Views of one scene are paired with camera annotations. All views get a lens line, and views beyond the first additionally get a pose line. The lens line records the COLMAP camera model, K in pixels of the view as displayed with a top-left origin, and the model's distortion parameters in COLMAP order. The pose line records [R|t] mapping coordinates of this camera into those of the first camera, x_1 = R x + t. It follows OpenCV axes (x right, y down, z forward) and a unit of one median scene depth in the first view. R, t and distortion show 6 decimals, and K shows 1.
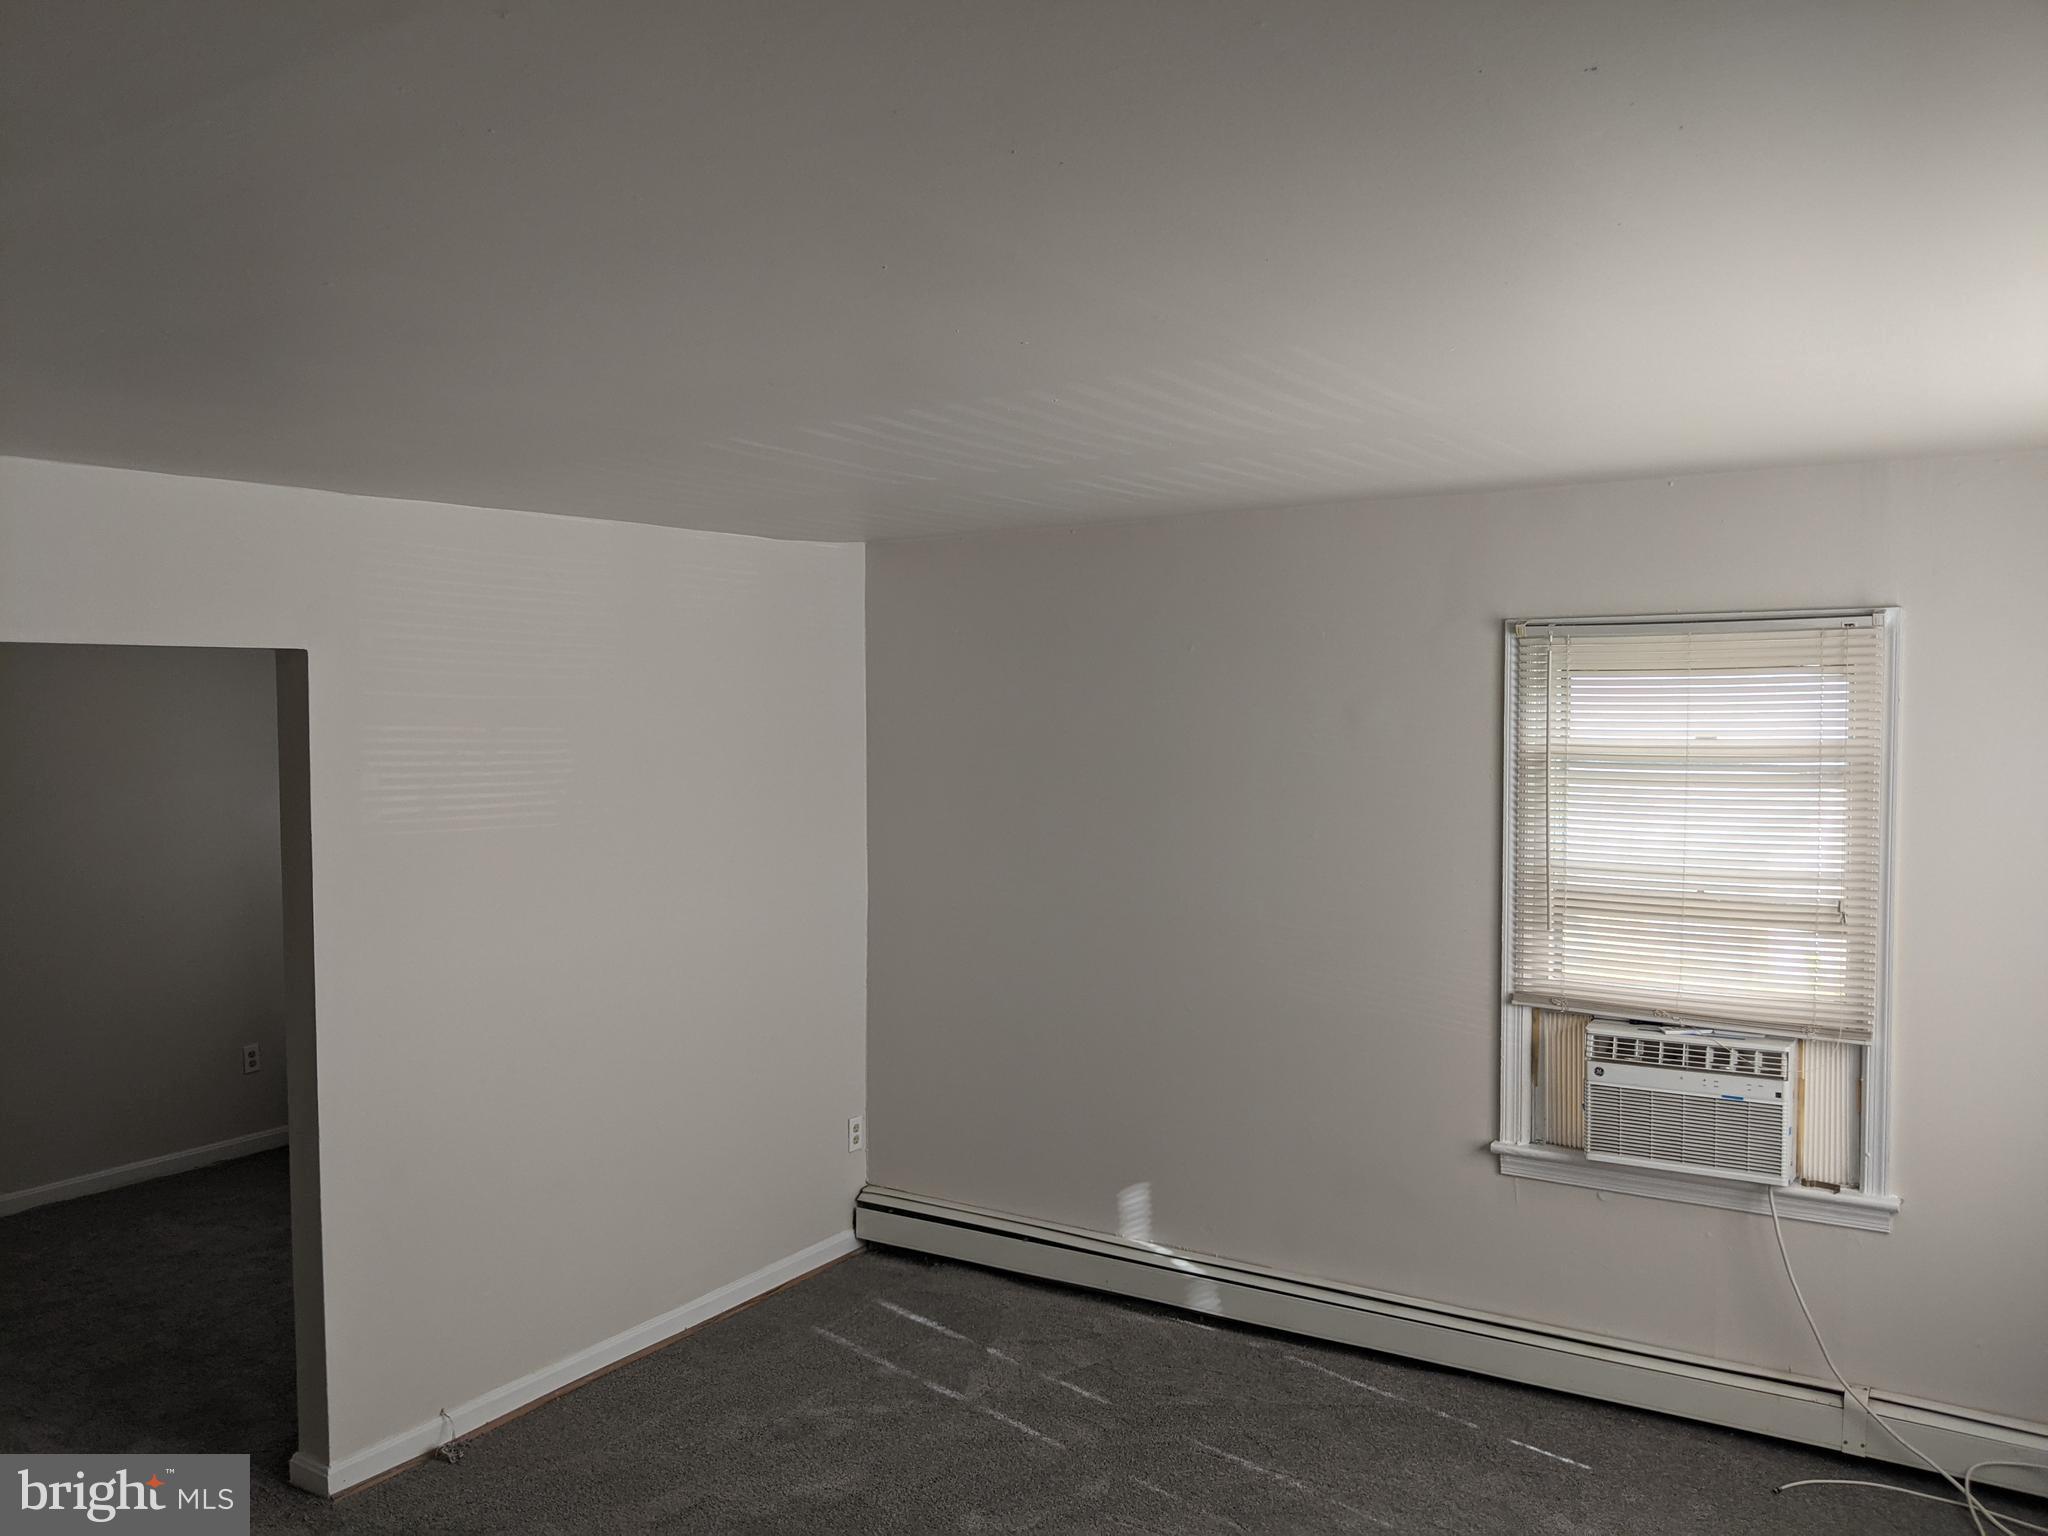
lens RADIAL K [[1625.1, 0, 1021.9], [0, 1625.1, 766.3], [0, 0, 1]] dist [-0.006202, -0.007337]
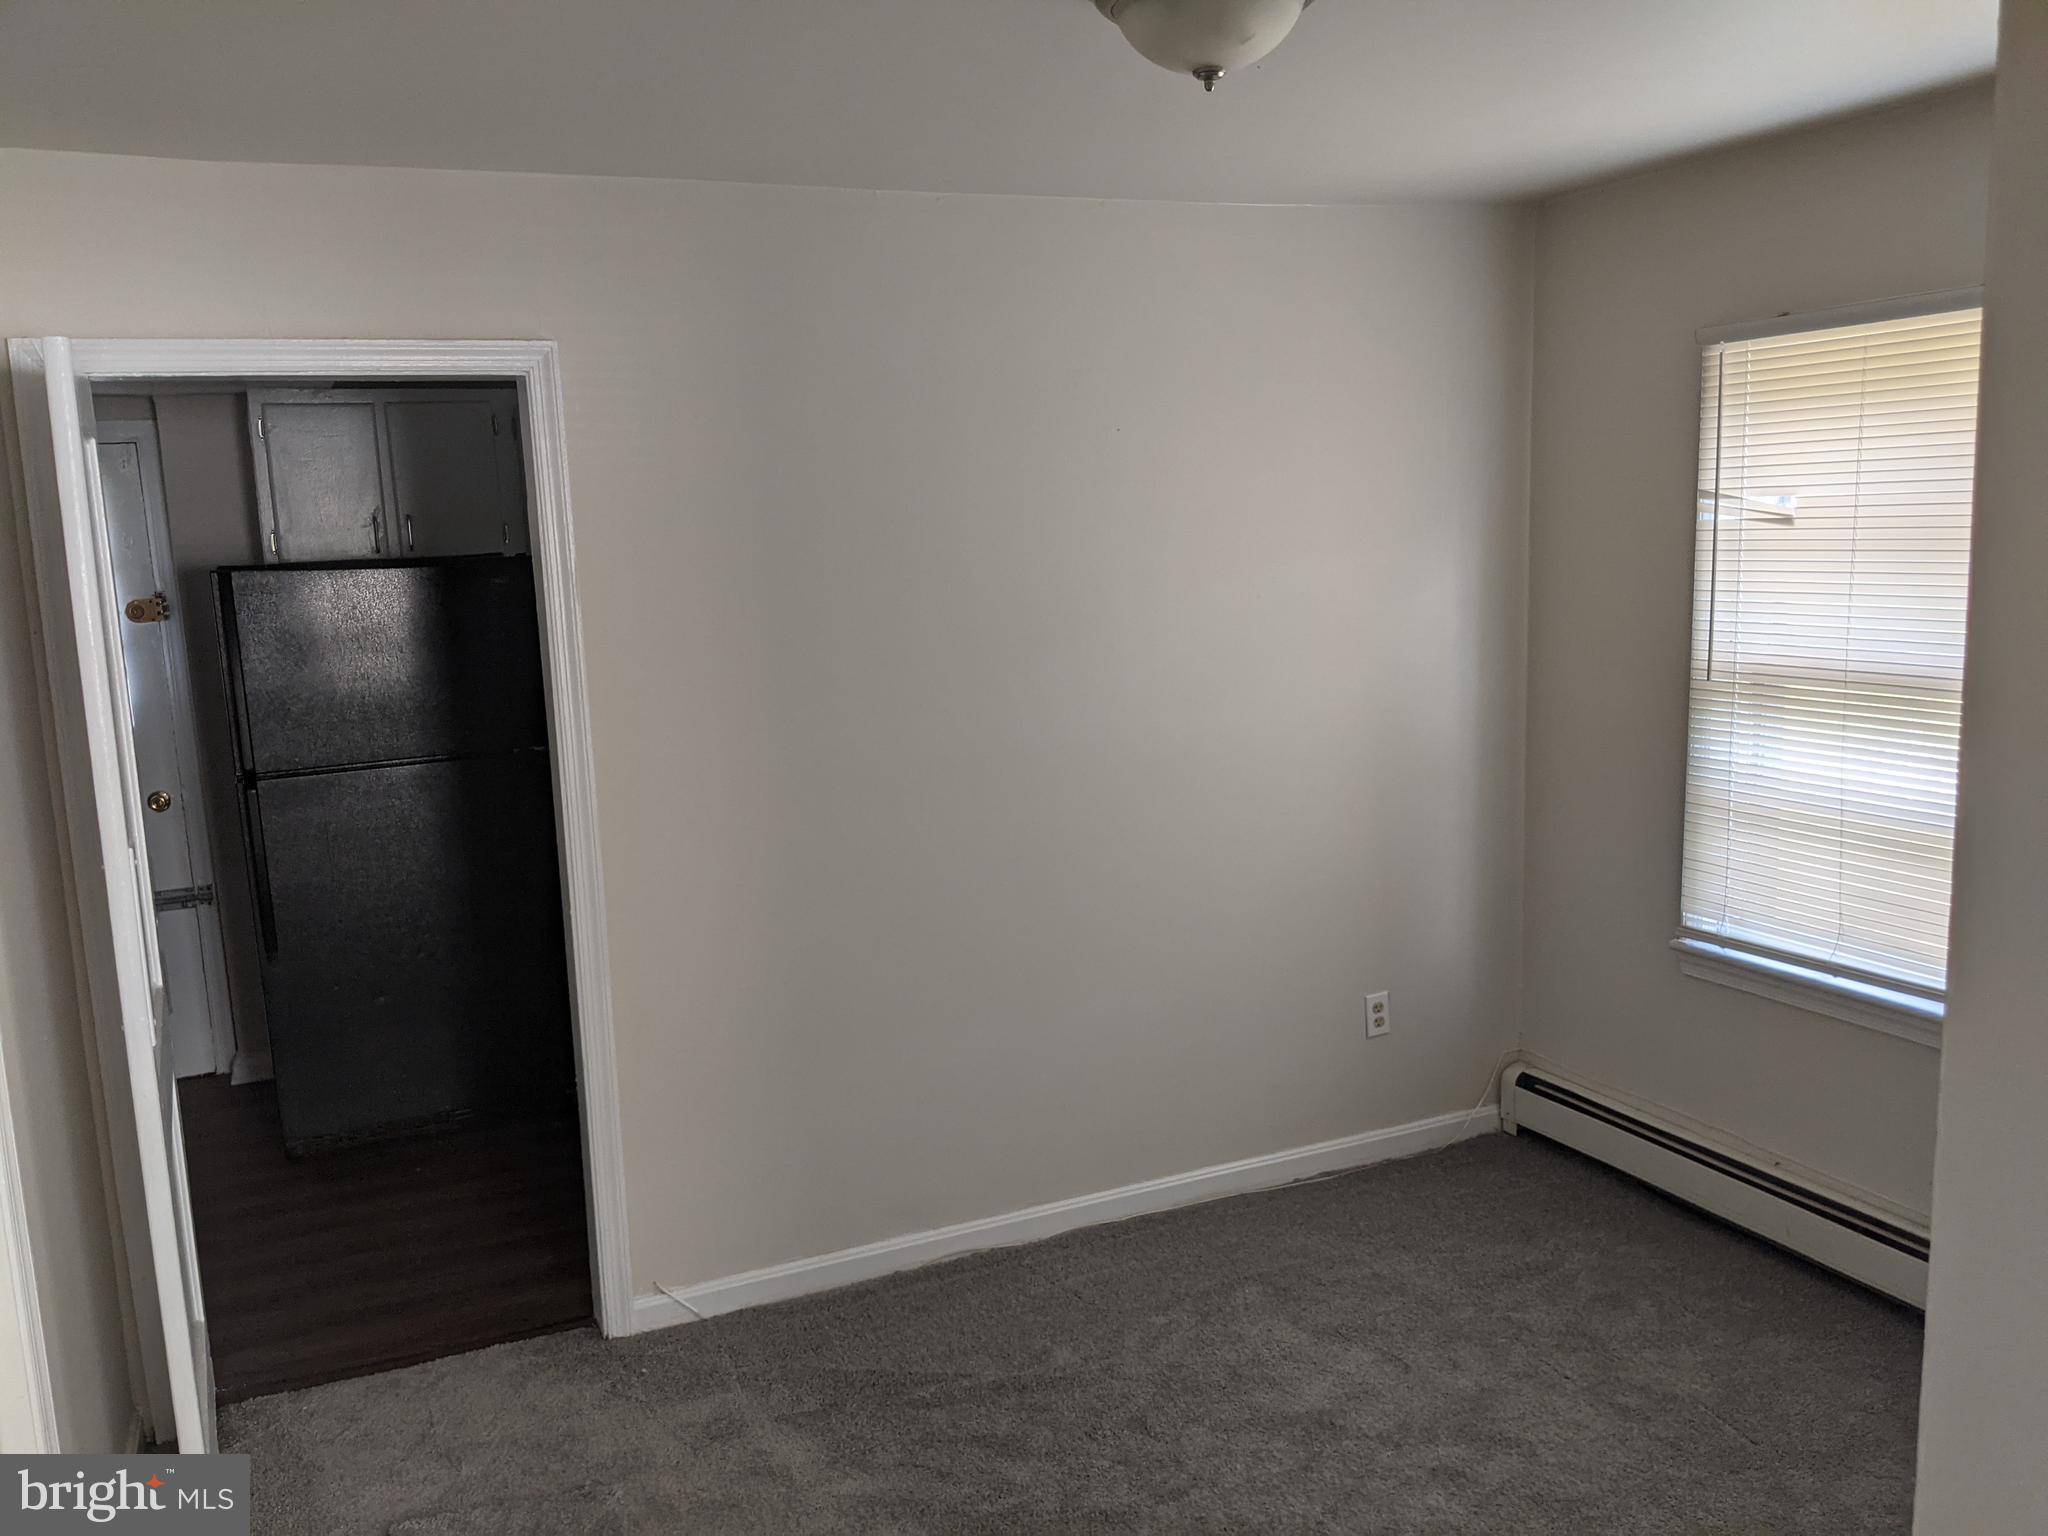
lens RADIAL K [[1625.1, 0, 1024.0], [0, 1625.1, 771.8], [0, 0, 1]] dist [-0.006202, -0.007337]
pose [[0.837521, 0.052035, -0.543922, -0.258567], [0.012017, 0.993460, 0.113544, 0.017888], [0.546273, -0.101631, 0.831418, 0.427130]]
